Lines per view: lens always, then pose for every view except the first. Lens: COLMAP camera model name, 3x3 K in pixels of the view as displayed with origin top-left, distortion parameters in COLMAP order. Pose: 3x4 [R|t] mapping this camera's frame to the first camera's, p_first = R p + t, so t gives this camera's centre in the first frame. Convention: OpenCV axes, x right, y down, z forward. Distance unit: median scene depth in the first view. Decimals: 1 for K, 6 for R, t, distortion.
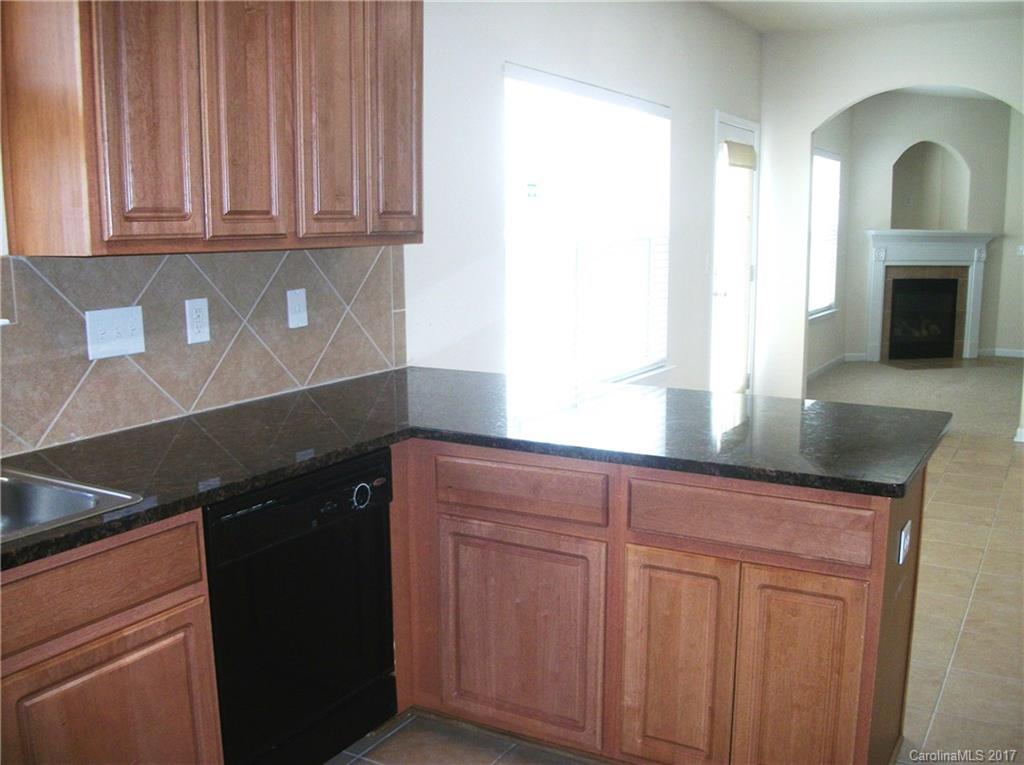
lens RADIAL K [[984.0, 0, 512.0], [0, 984.0, 382.5], [0, 0, 1]] dist [-0.175596, 0.161127]
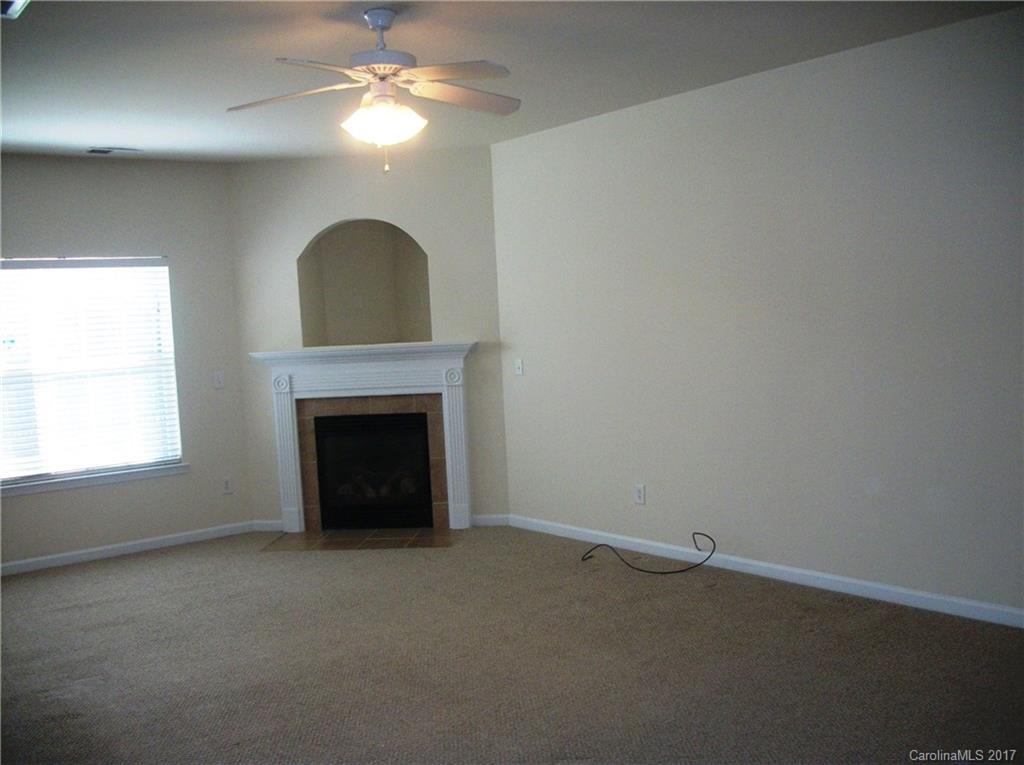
lens RADIAL K [[984.0, 0, 512.0], [0, 984.0, 382.5], [0, 0, 1]] dist [-0.175596, 0.161127]
pose [[0.931824, -0.024060, -0.362112, 0.780817], [-0.007726, 0.996258, -0.086078, -0.070696], [0.362829, 0.083007, 0.928151, 0.372117]]
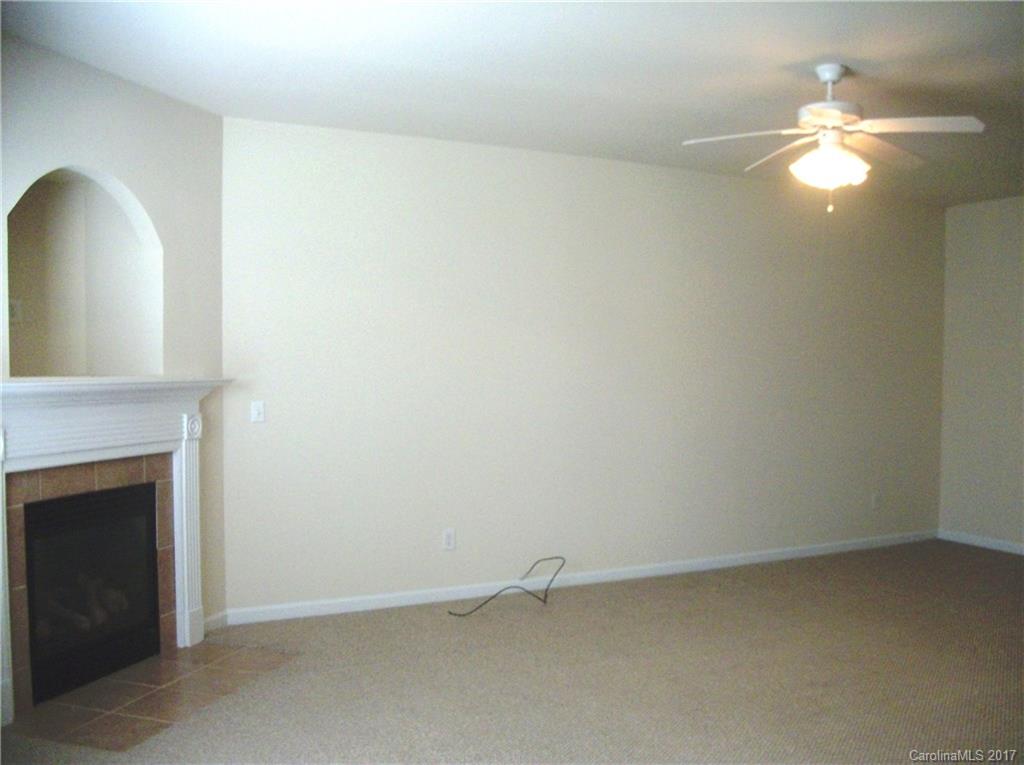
lens RADIAL K [[984.0, 0, 512.0], [0, 984.0, 382.5], [0, 0, 1]] dist [-0.175596, 0.161127]
pose [[0.546525, -0.020223, 0.837199, 0.178789], [0.149711, 0.985963, -0.073915, -0.096325], [-0.823952, 0.165735, 0.541881, 0.604529]]
